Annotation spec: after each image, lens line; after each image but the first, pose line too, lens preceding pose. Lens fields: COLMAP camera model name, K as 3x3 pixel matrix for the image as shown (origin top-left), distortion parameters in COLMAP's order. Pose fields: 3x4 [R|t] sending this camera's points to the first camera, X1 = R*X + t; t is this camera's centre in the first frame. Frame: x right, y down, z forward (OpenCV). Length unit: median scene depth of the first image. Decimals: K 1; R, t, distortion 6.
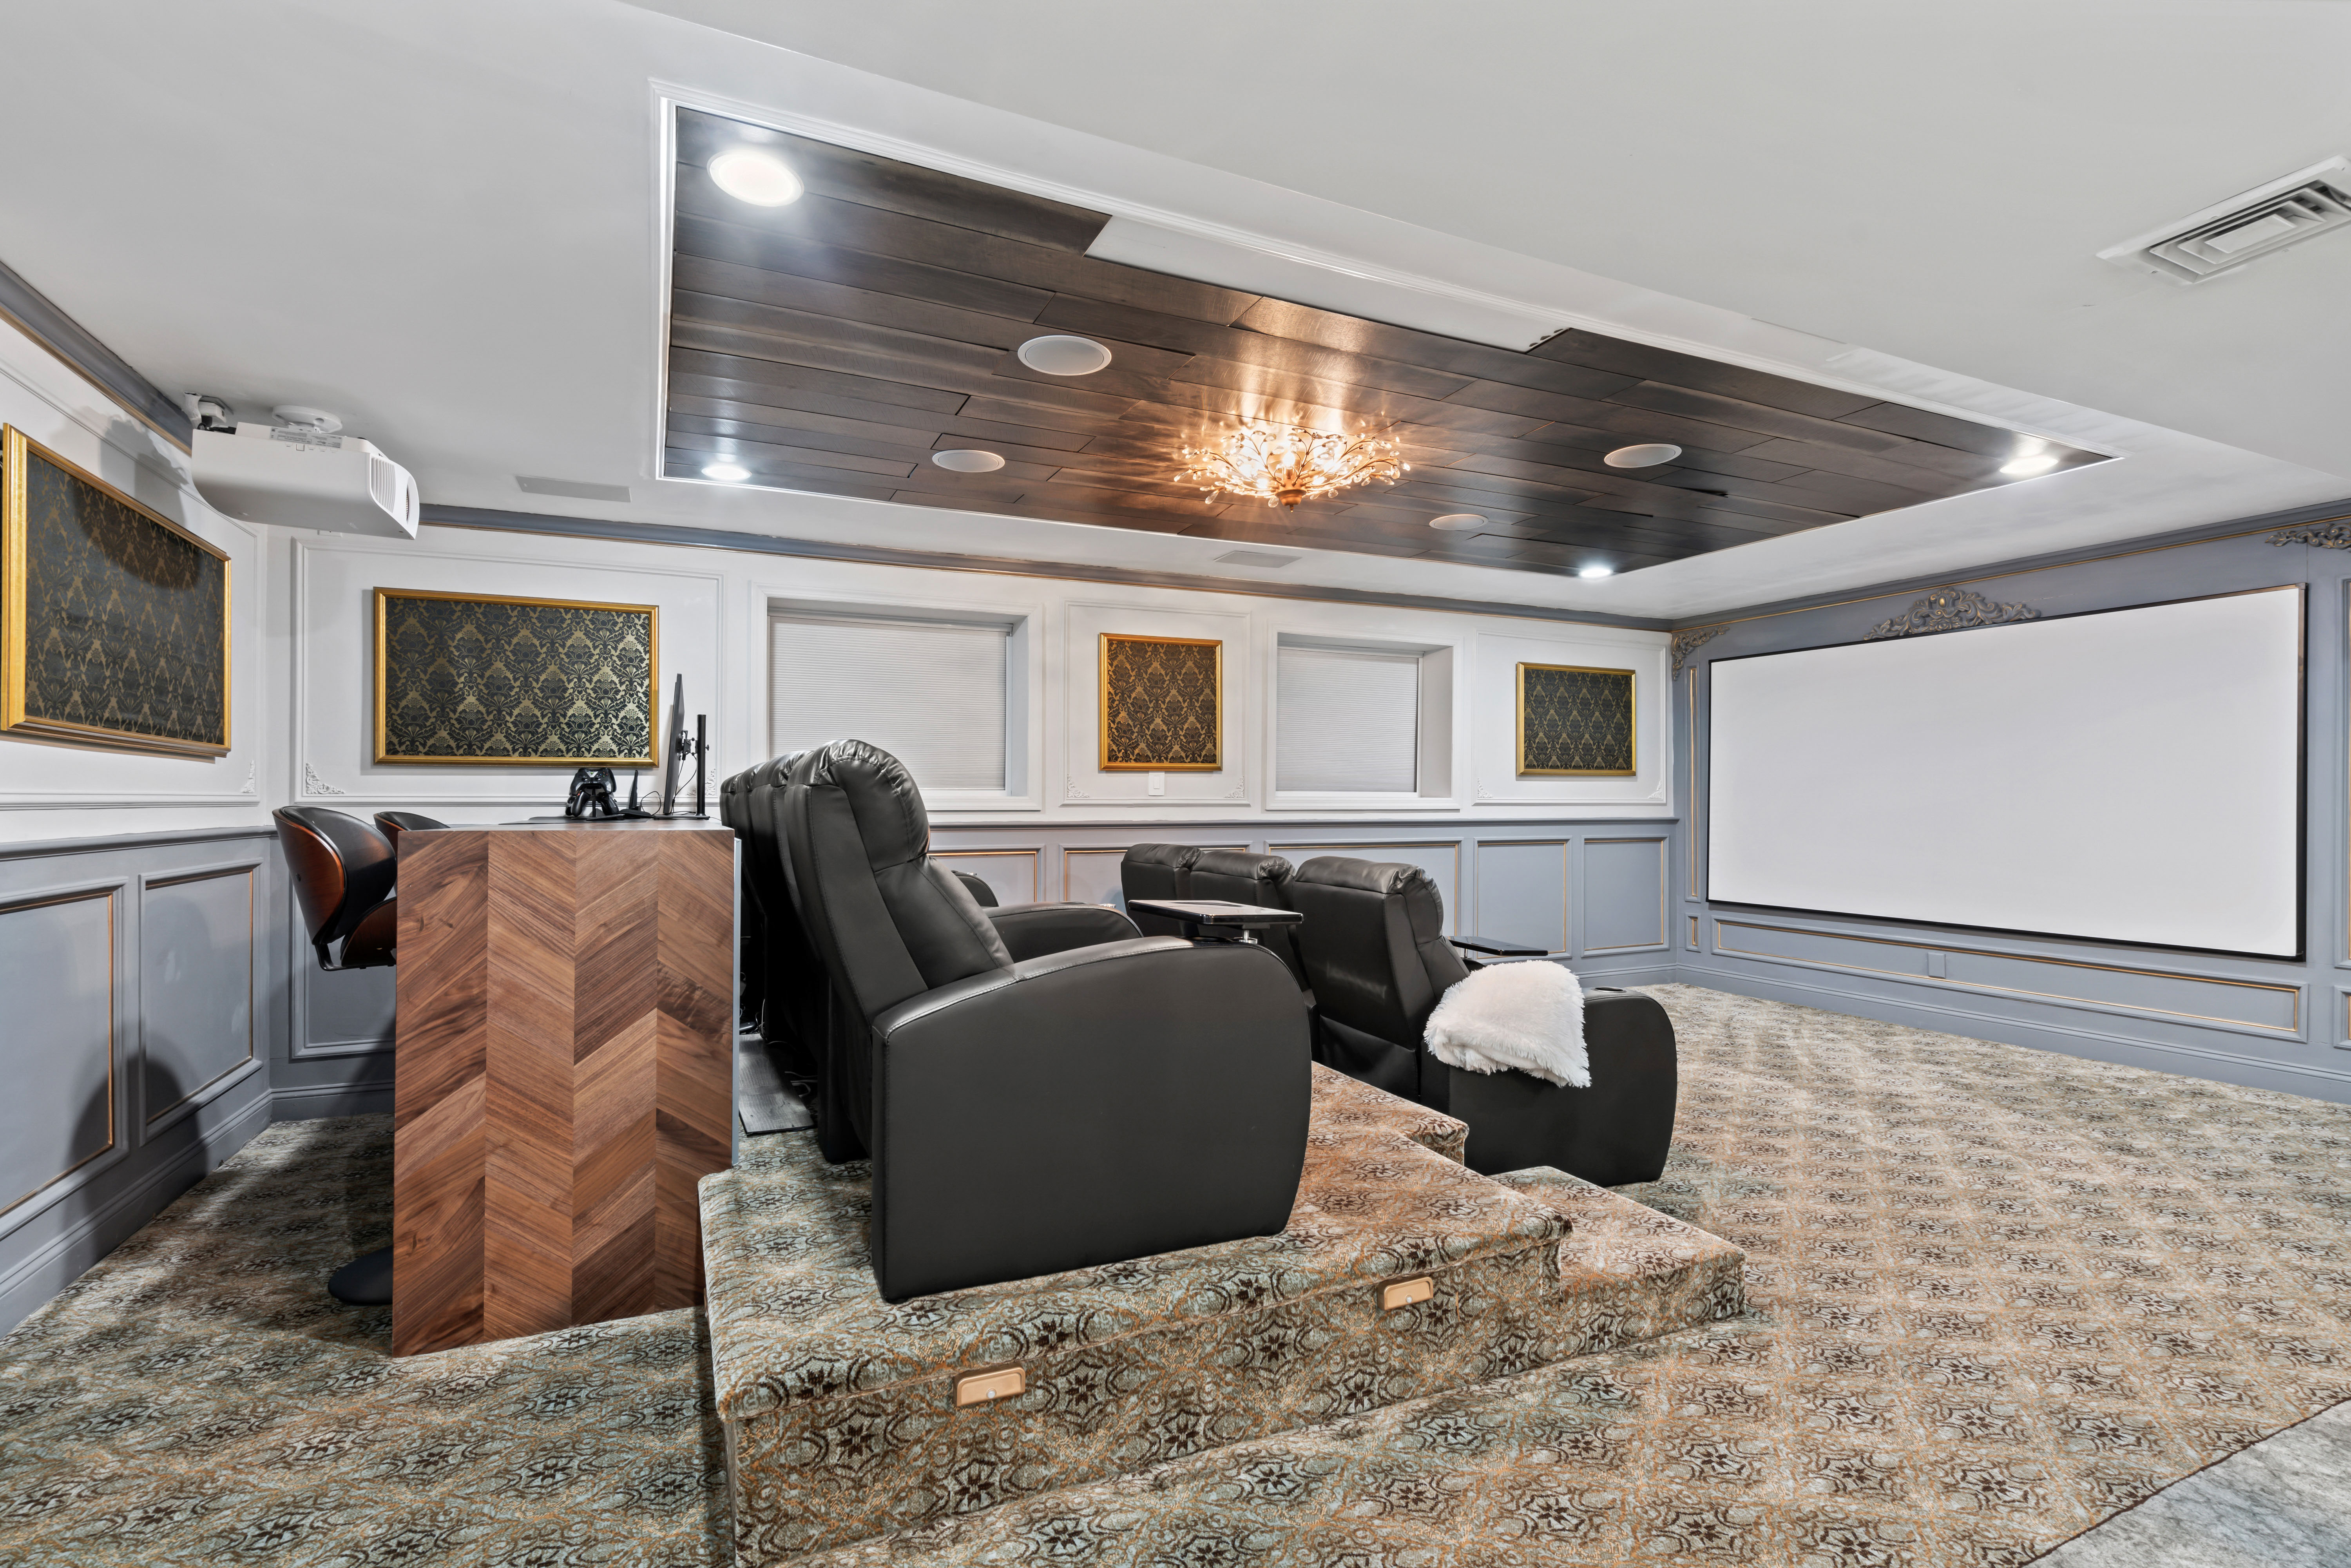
lens RADIAL K [[1088.0, 0, 1175.5], [0, 1088.0, 784.0], [0, 0, 1]] dist [-0.017993, 0.000052]
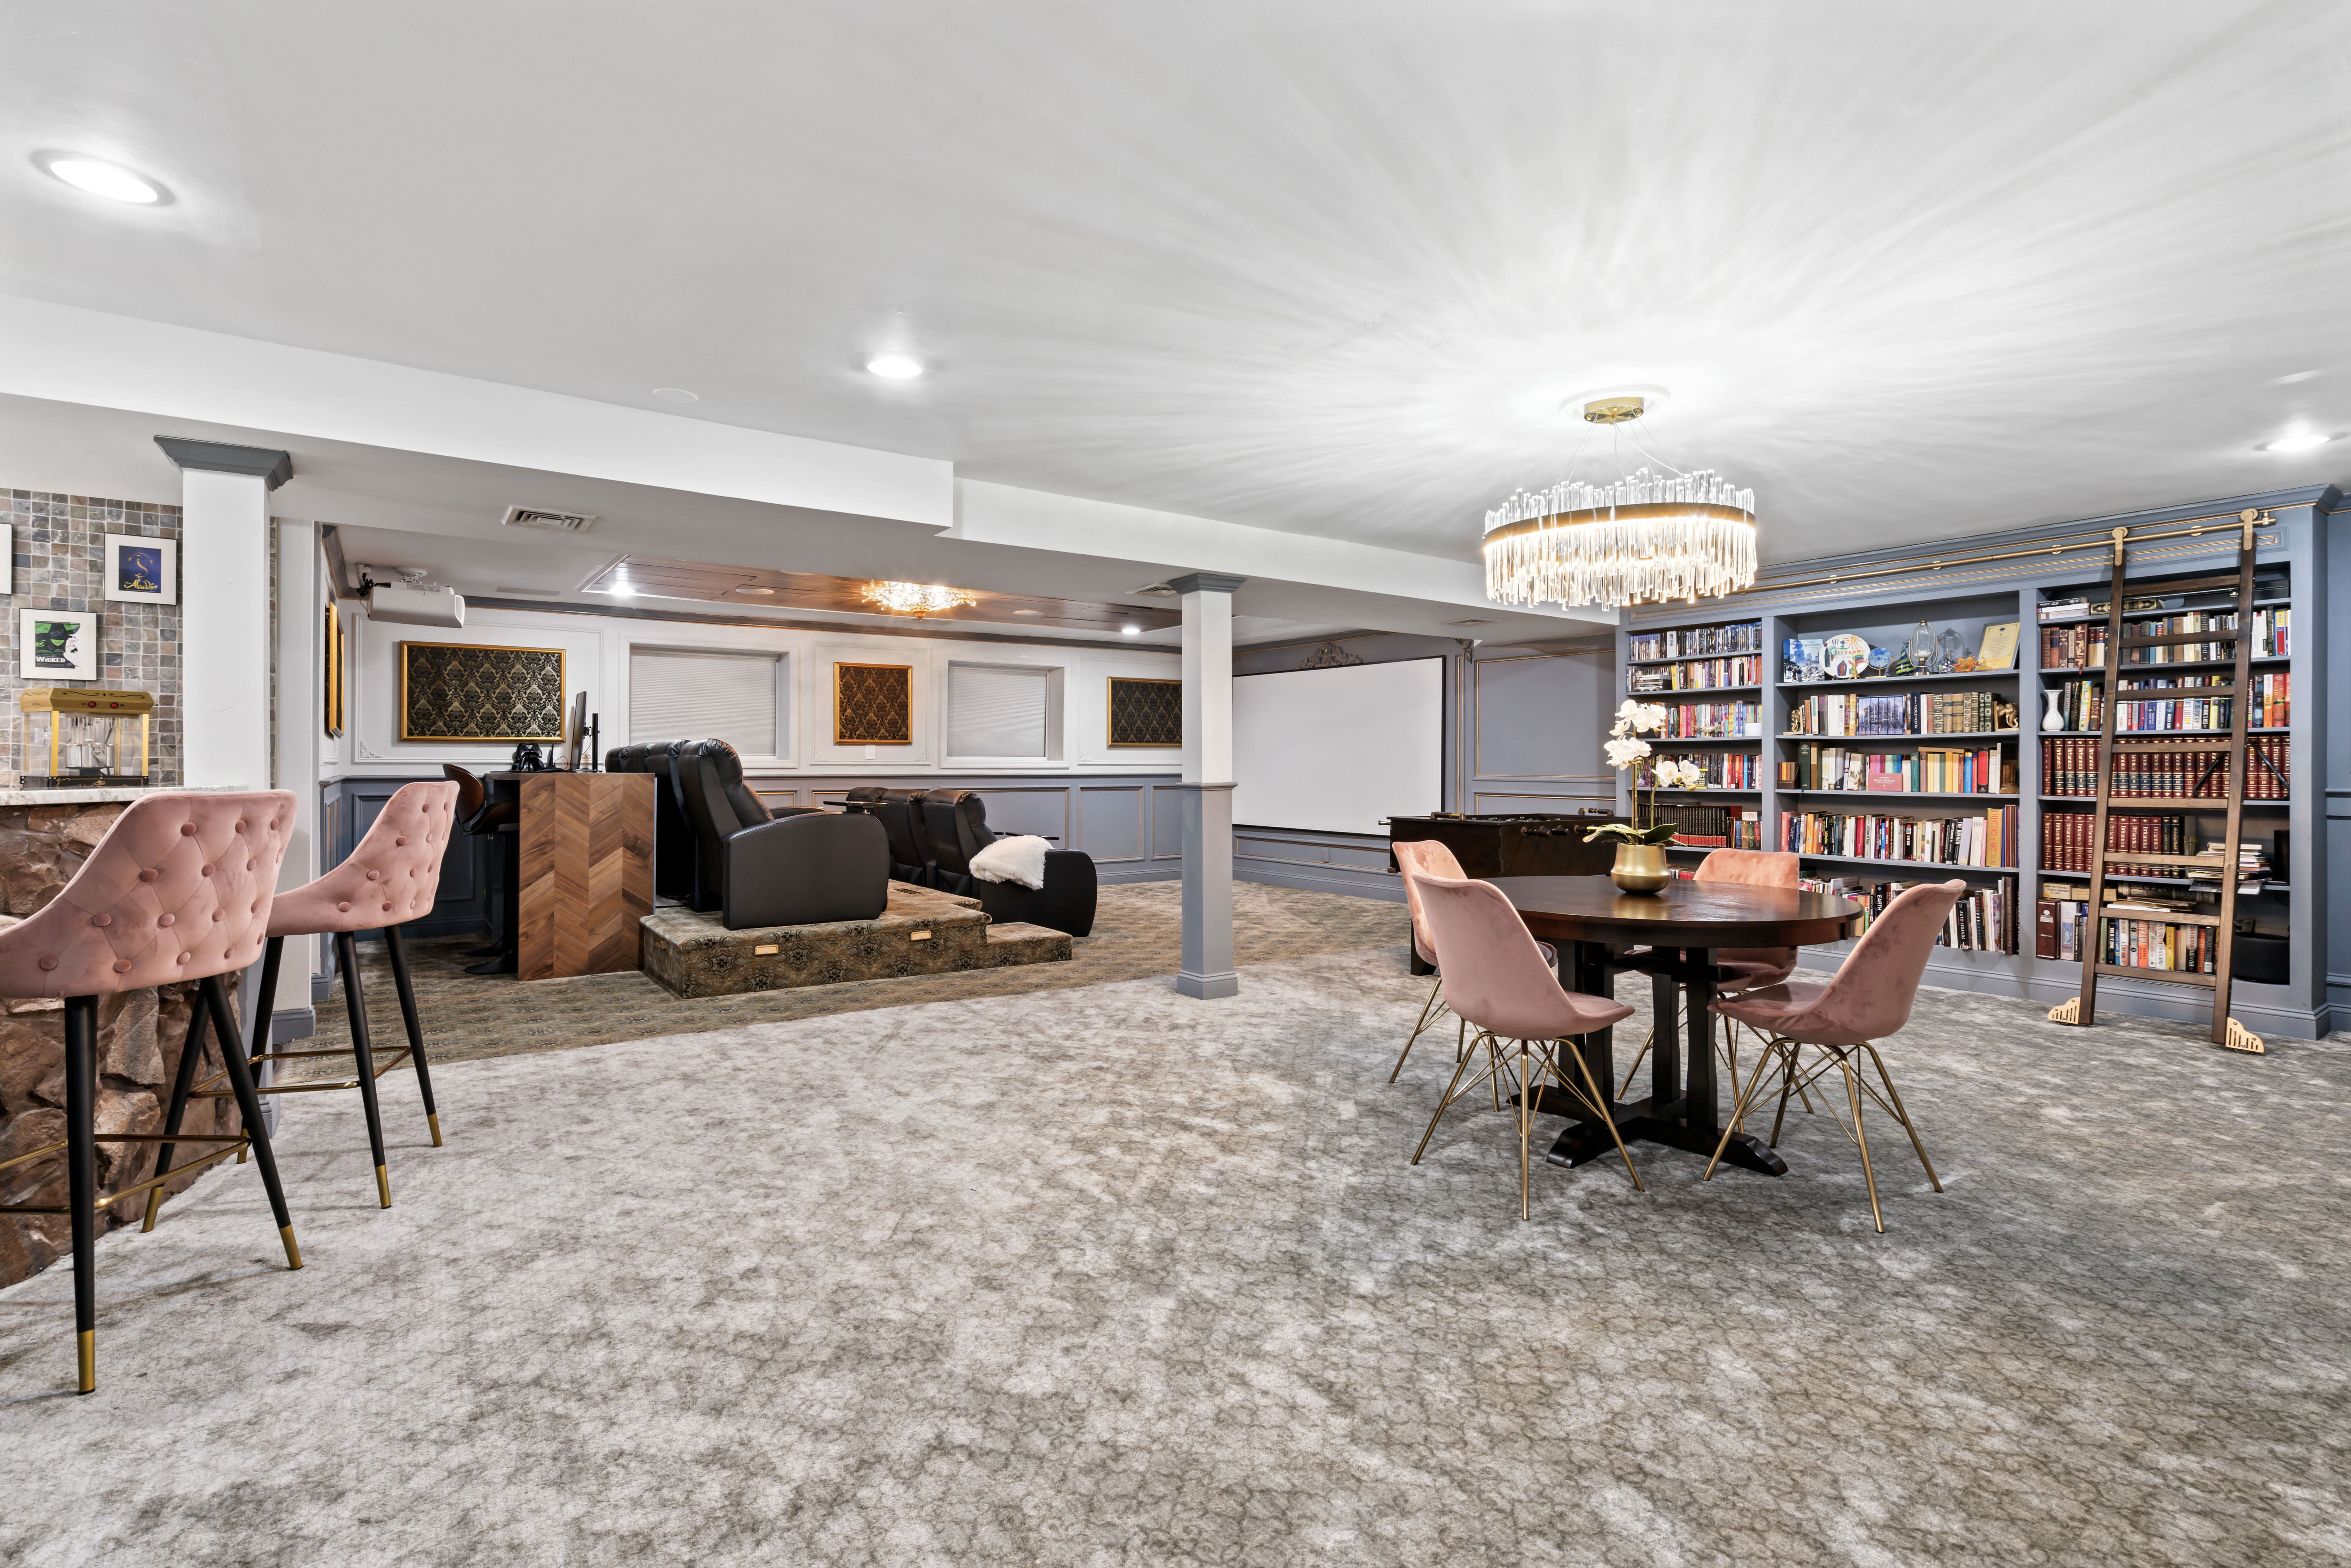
lens RADIAL K [[1091.9, 0, 1164.7], [0, 1091.9, 765.9], [0, 0, 1]] dist [-0.003804, 0.000138]
pose [[0.983676, 0.000615, 0.179950, 0.158543], [-0.003847, 0.999837, 0.017612, -0.012891], [-0.179910, -0.018017, 0.983518, -0.927136]]
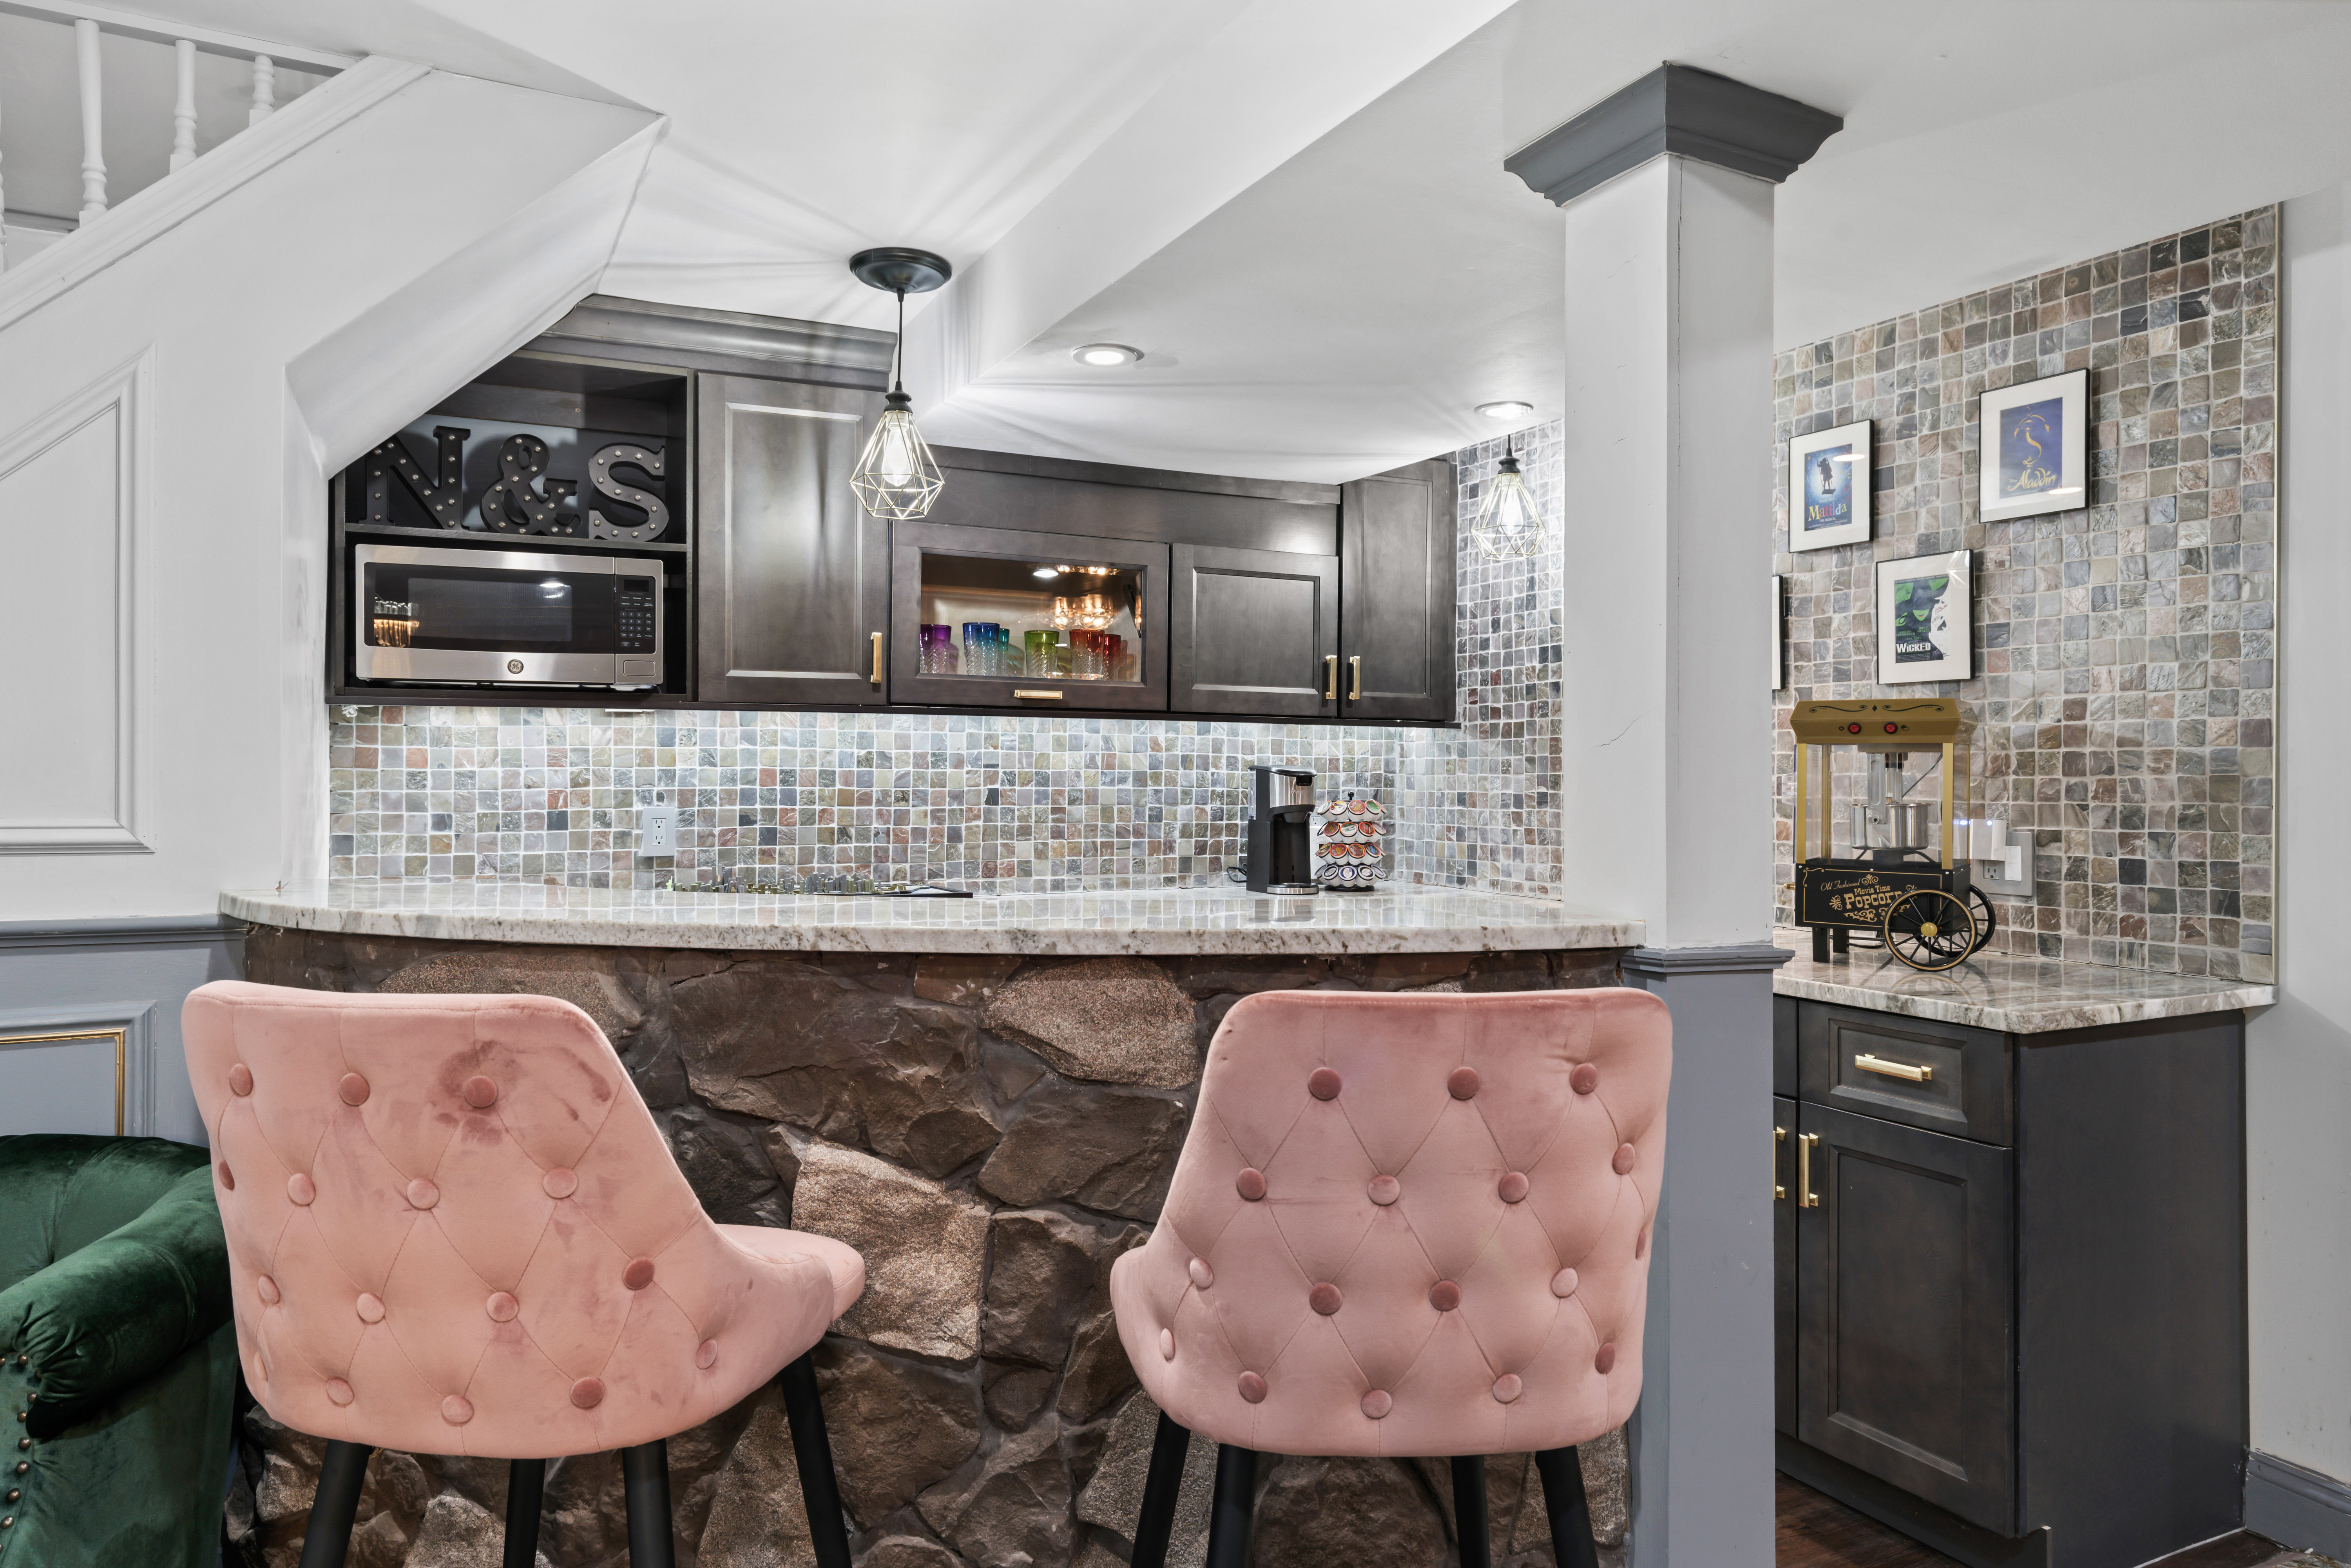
lens RADIAL K [[1502.5, 0, 1175.5], [0, 1502.5, 784.0], [0, 0, 1]] dist [0.000370, 0.000221]
pose [[0.029630, 0.008136, -0.999528, 0.088909], [0.008899, 0.999925, 0.008403, -0.028244], [0.999521, -0.009144, 0.029555, -0.204241]]
